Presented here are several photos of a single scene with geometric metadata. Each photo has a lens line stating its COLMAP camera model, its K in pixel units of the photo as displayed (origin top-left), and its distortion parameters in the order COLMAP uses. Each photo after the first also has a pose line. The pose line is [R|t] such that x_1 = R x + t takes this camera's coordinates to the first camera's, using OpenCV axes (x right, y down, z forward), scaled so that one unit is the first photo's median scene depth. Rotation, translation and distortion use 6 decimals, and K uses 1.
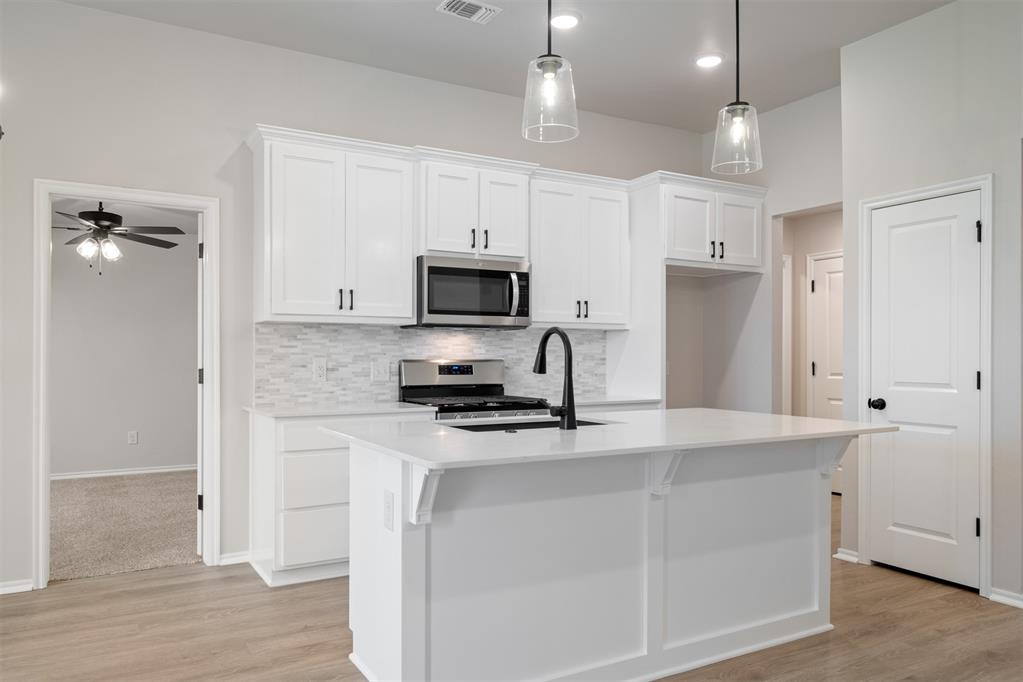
lens RADIAL K [[738.8, 0, 519.6], [0, 738.8, 353.7], [0, 0, 1]] dist [0.003122, 0.003694]
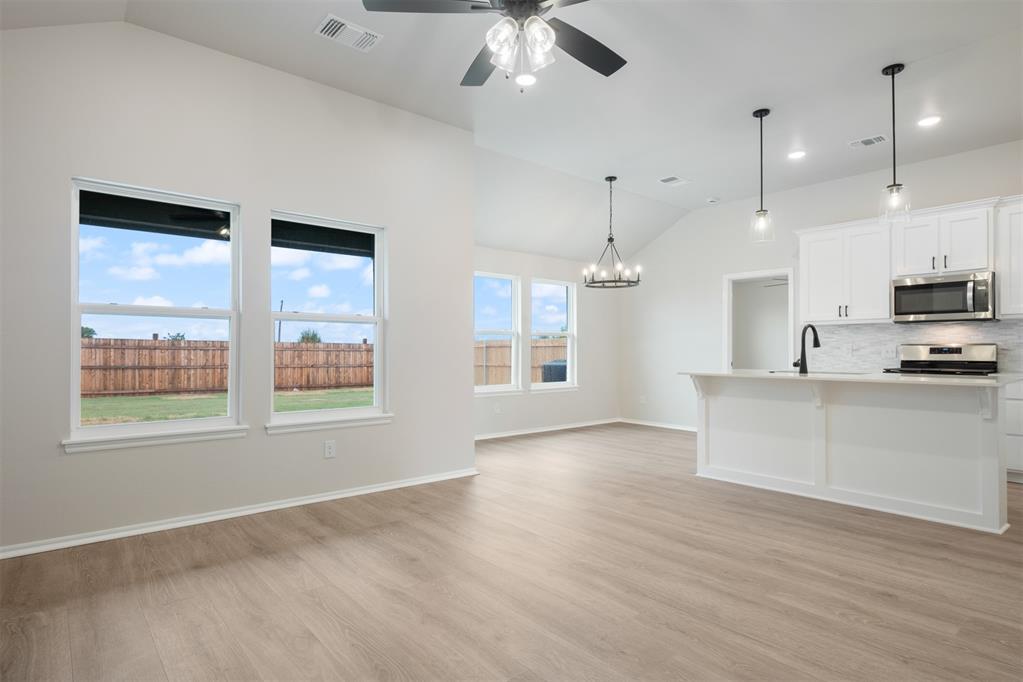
lens RADIAL K [[544.2, 0, 513.4], [0, 544.2, 348.6], [0, 0, 1]] dist [0.000372, -0.000514]
pose [[0.178295, -0.006140, -0.983958, 0.892755], [0.000578, 0.999981, -0.006135, 0.025668], [0.983977, 0.000525, 0.178295, -0.043773]]
